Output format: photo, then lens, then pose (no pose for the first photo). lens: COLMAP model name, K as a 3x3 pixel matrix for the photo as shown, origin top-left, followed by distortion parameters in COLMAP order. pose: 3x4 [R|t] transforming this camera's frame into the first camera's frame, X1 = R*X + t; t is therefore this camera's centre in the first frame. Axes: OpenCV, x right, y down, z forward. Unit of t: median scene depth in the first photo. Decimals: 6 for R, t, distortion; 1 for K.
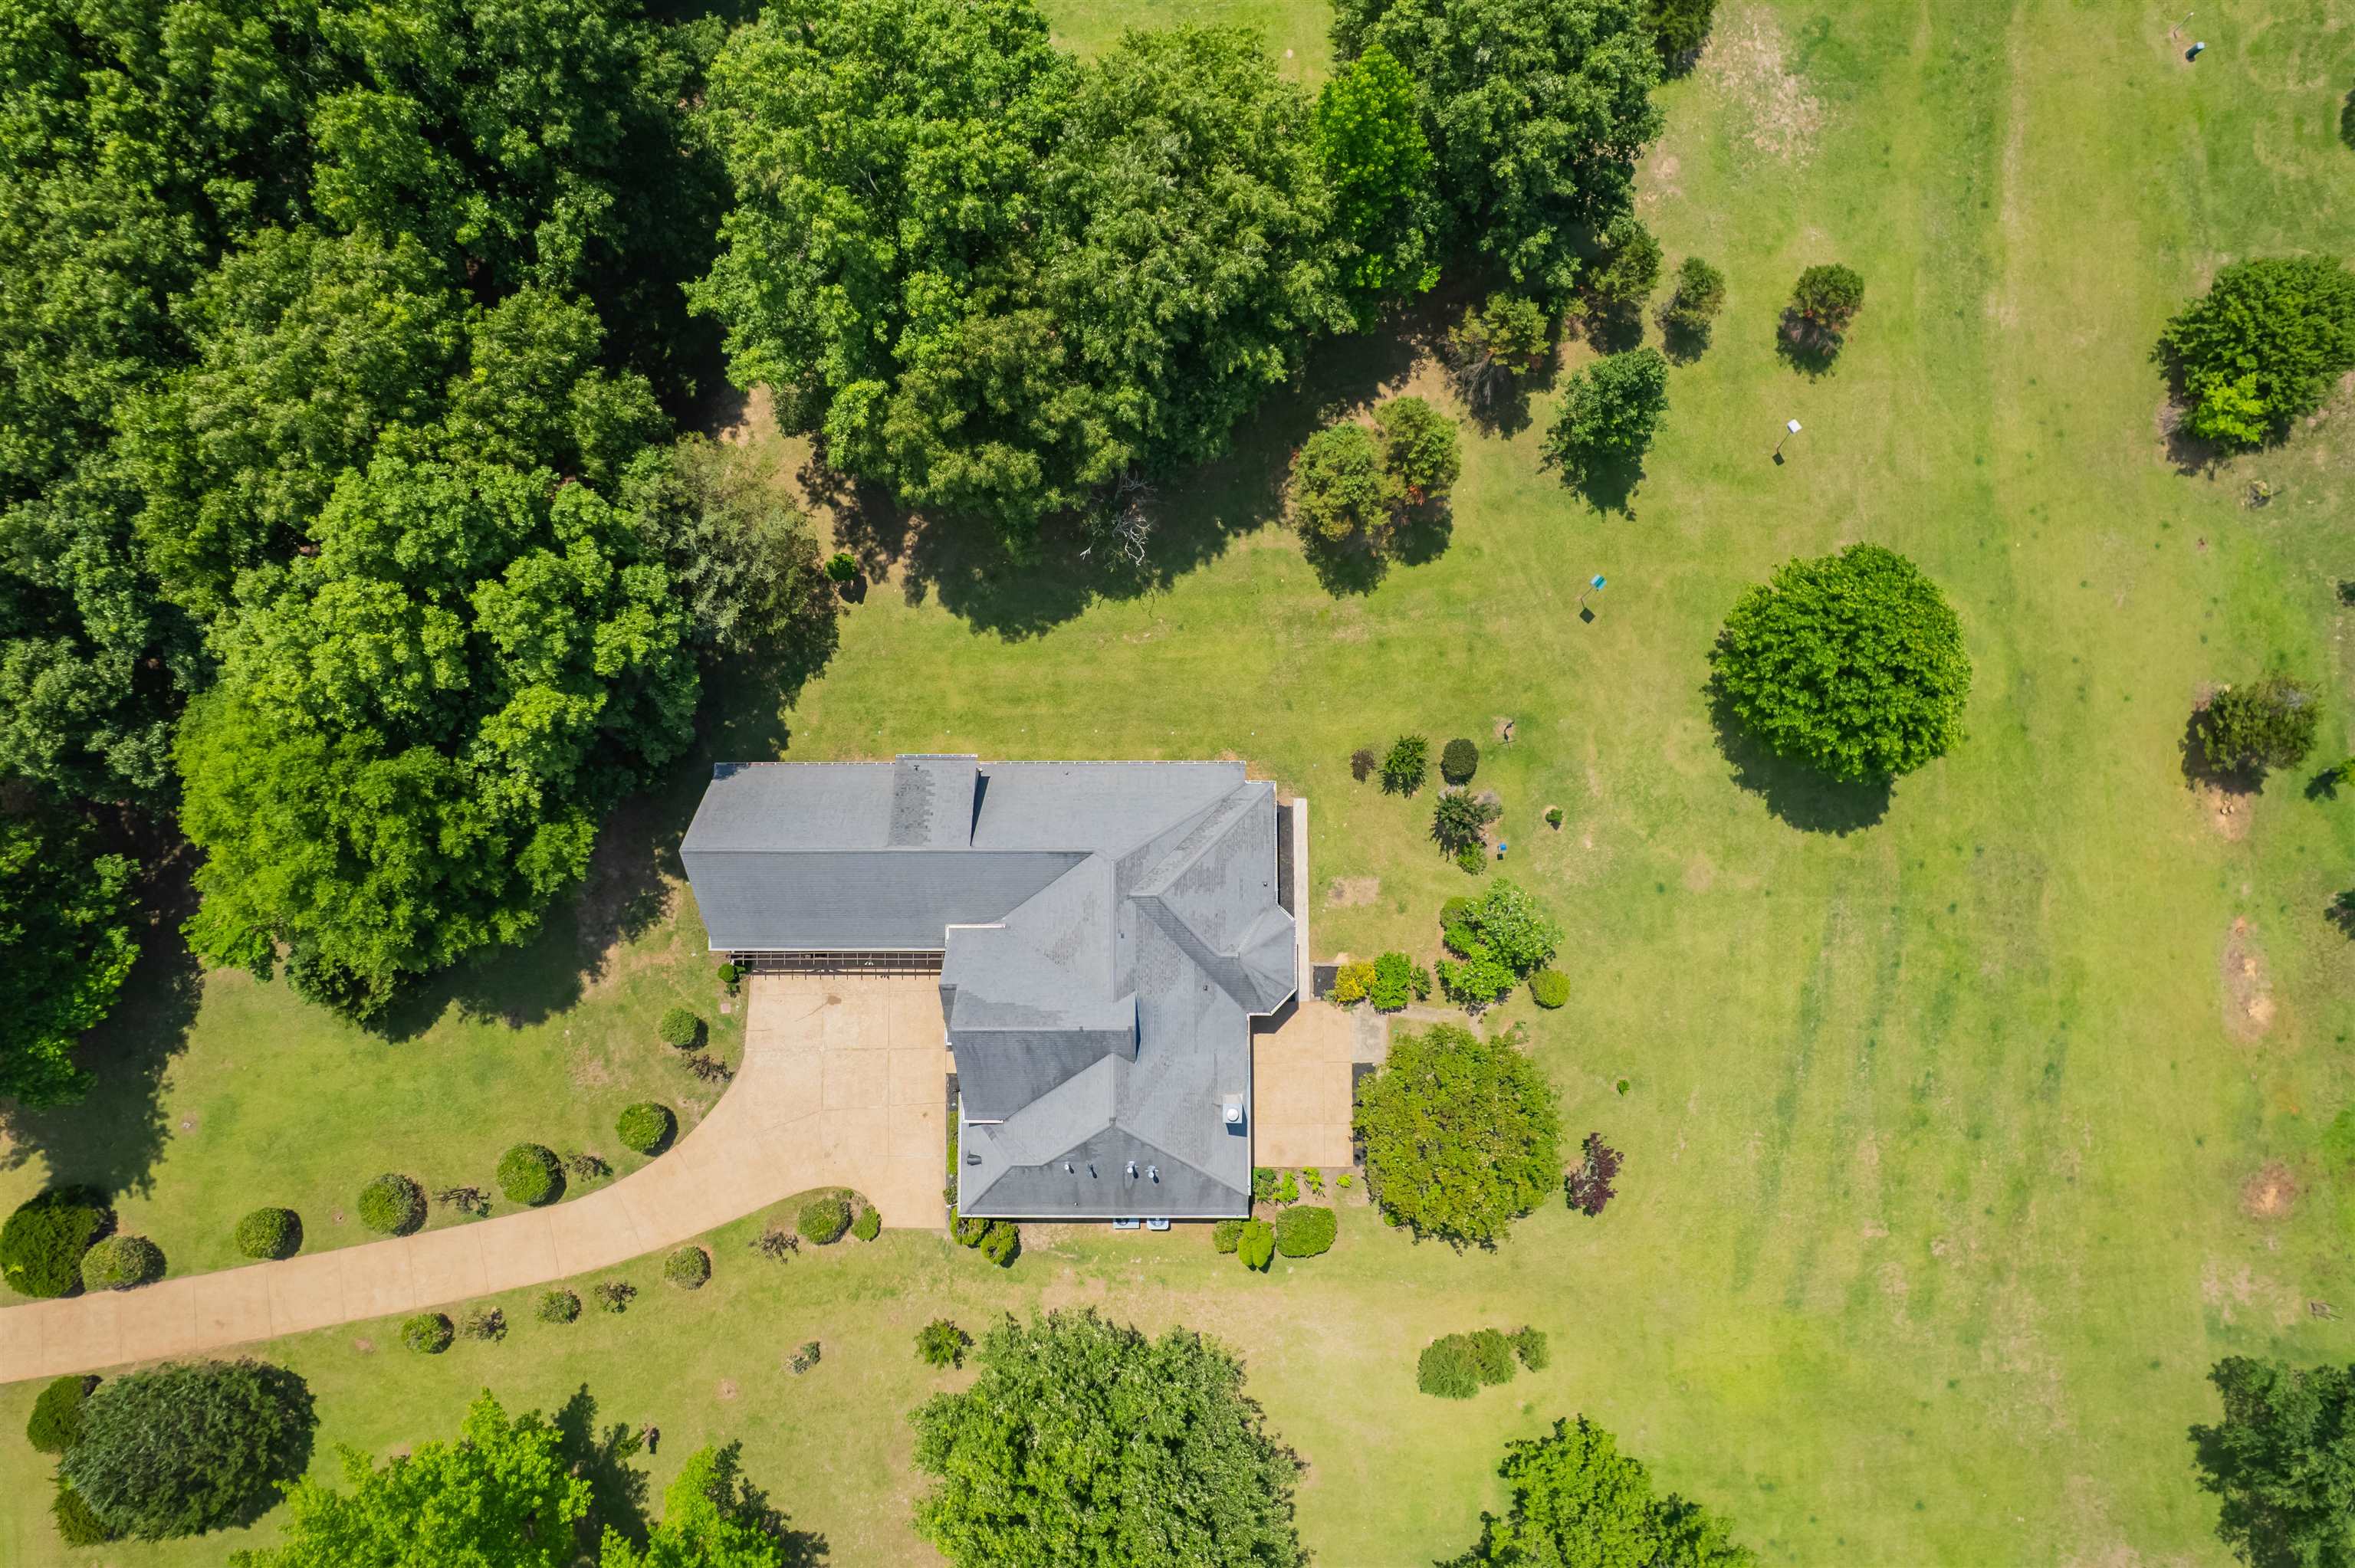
lens RADIAL K [[1513.6, 0, 1178.0], [0, 1513.6, 790.7], [0, 0, 1]] dist [-0.048936, 0.035600]
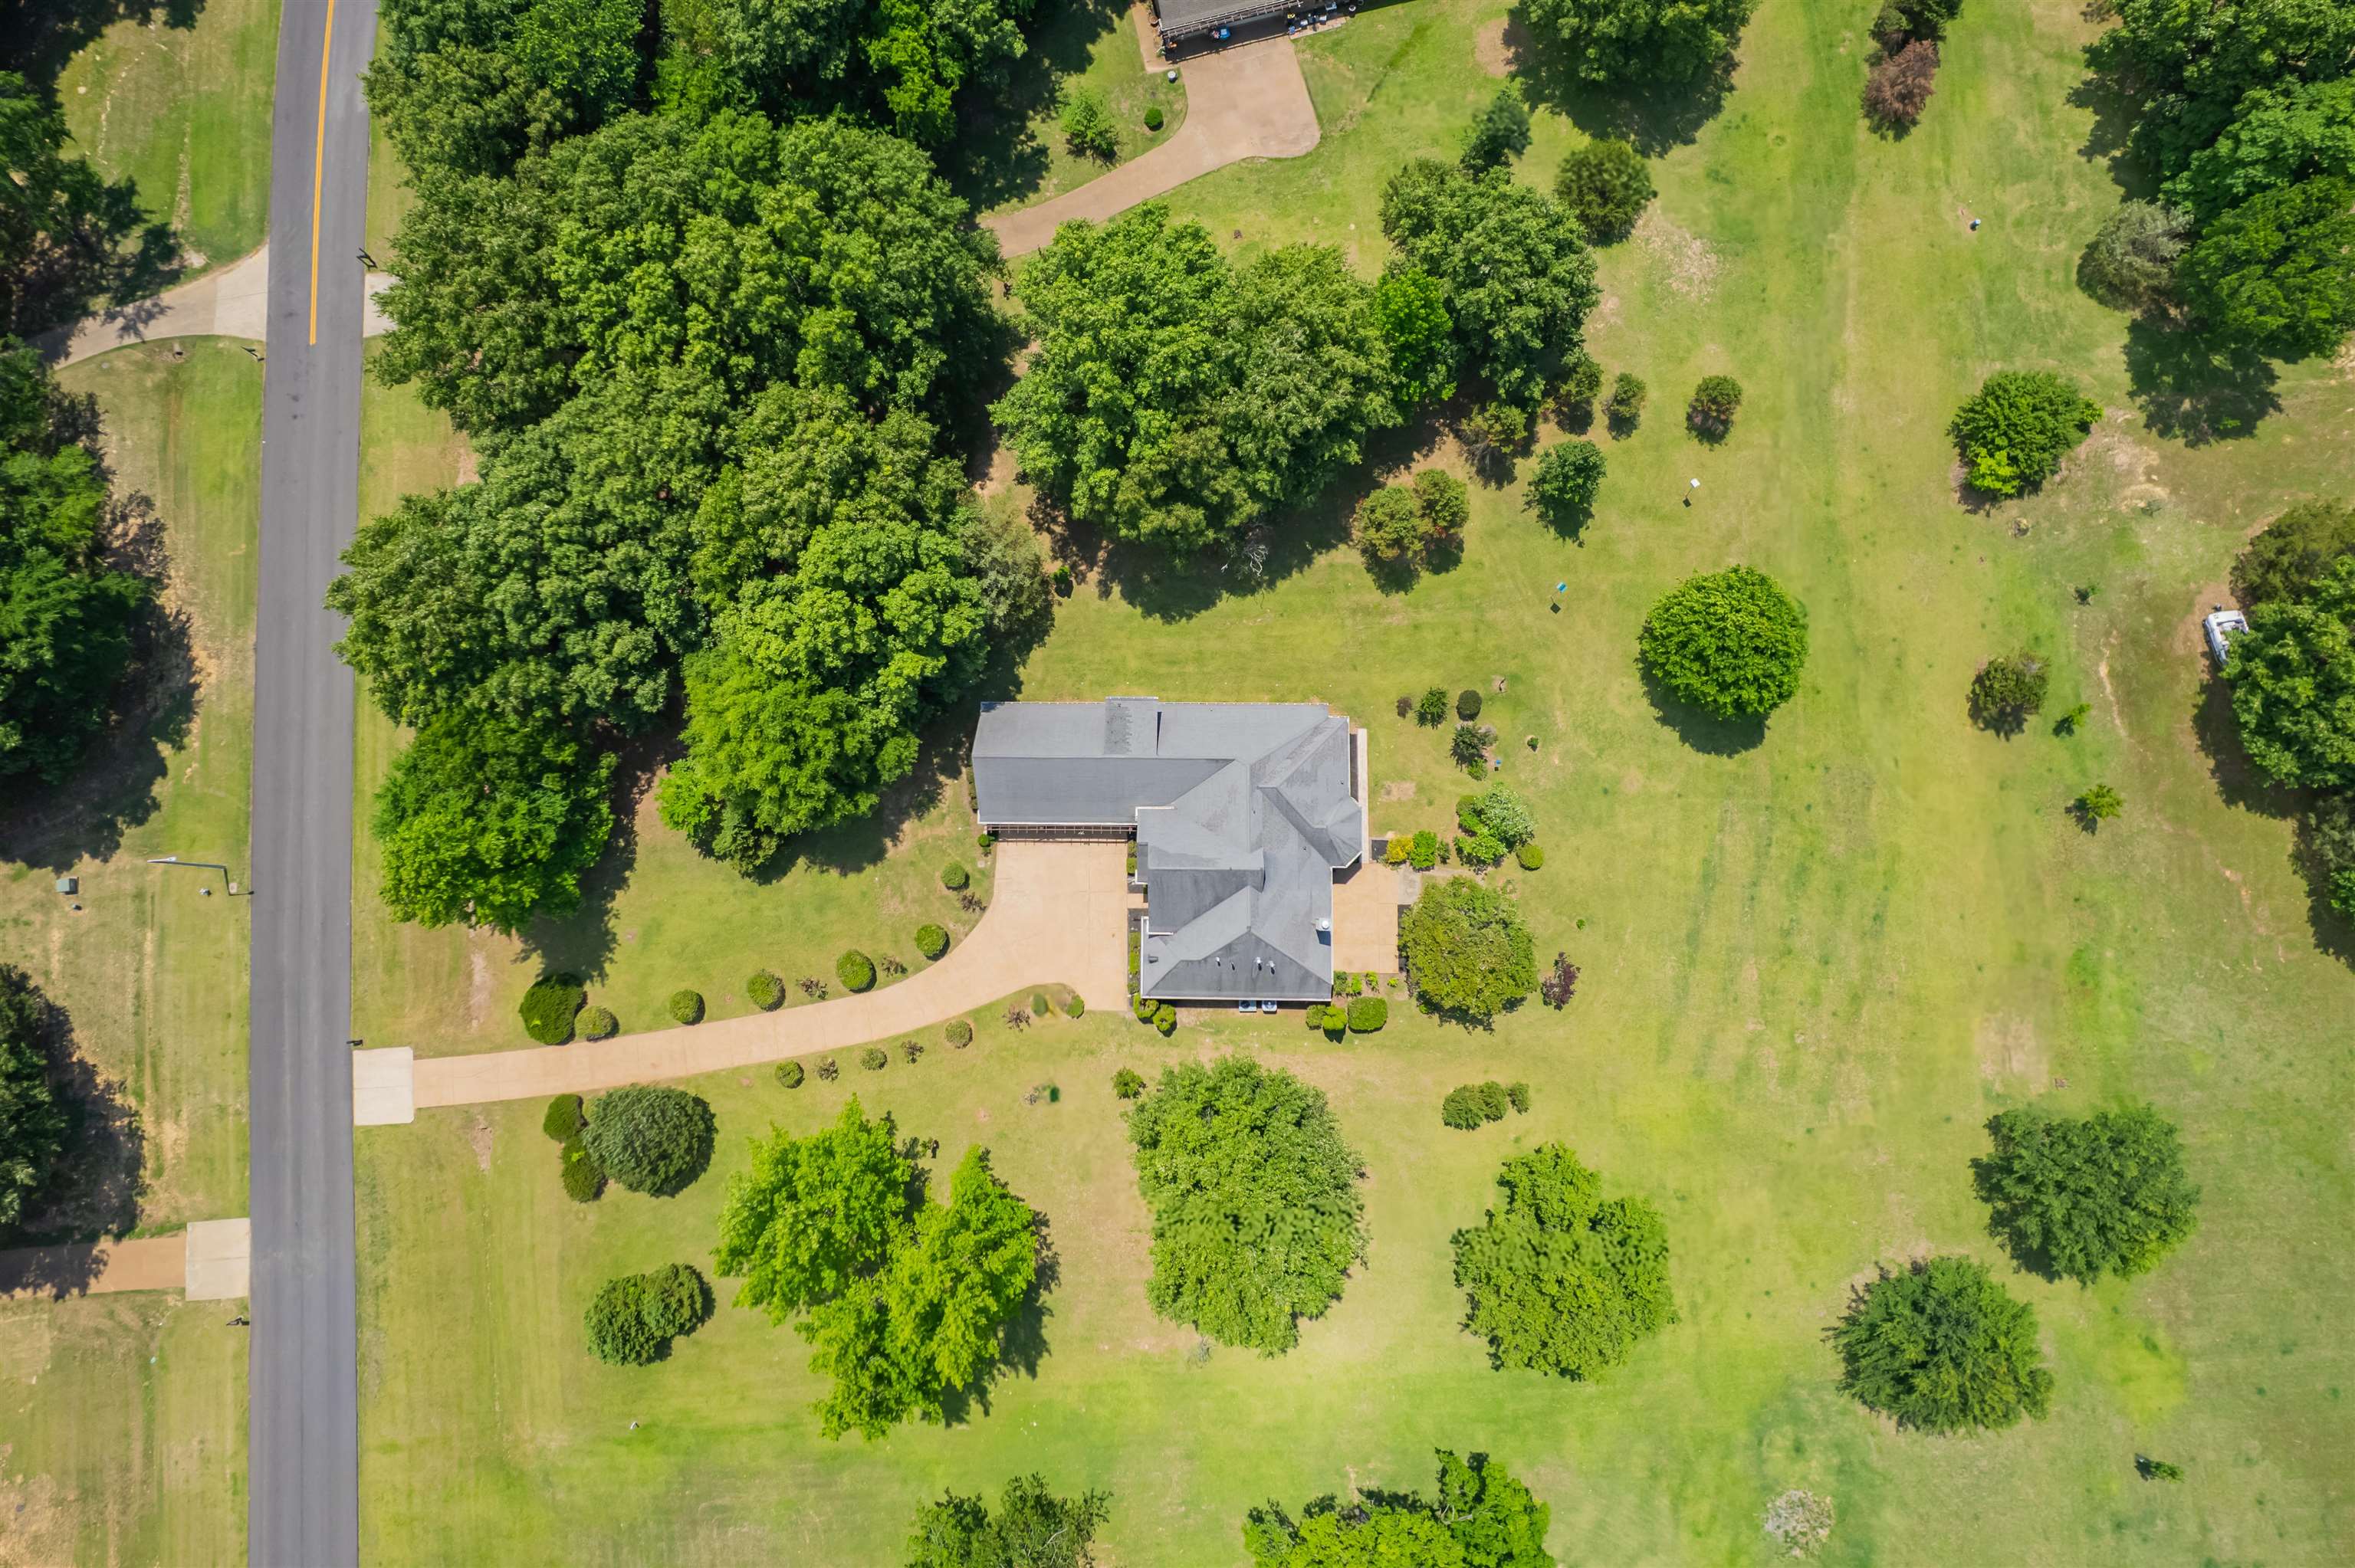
lens RADIAL K [[1626.0, 0, 1084.2], [0, 1626.0, 674.4], [0, 0, 1]] dist [-0.013290, -0.002054]
pose [[0.999021, 0.007316, -0.043622, -0.128742], [-0.009504, 0.998696, -0.050164, 0.035493], [0.043198, 0.050530, 0.997788, -0.646096]]
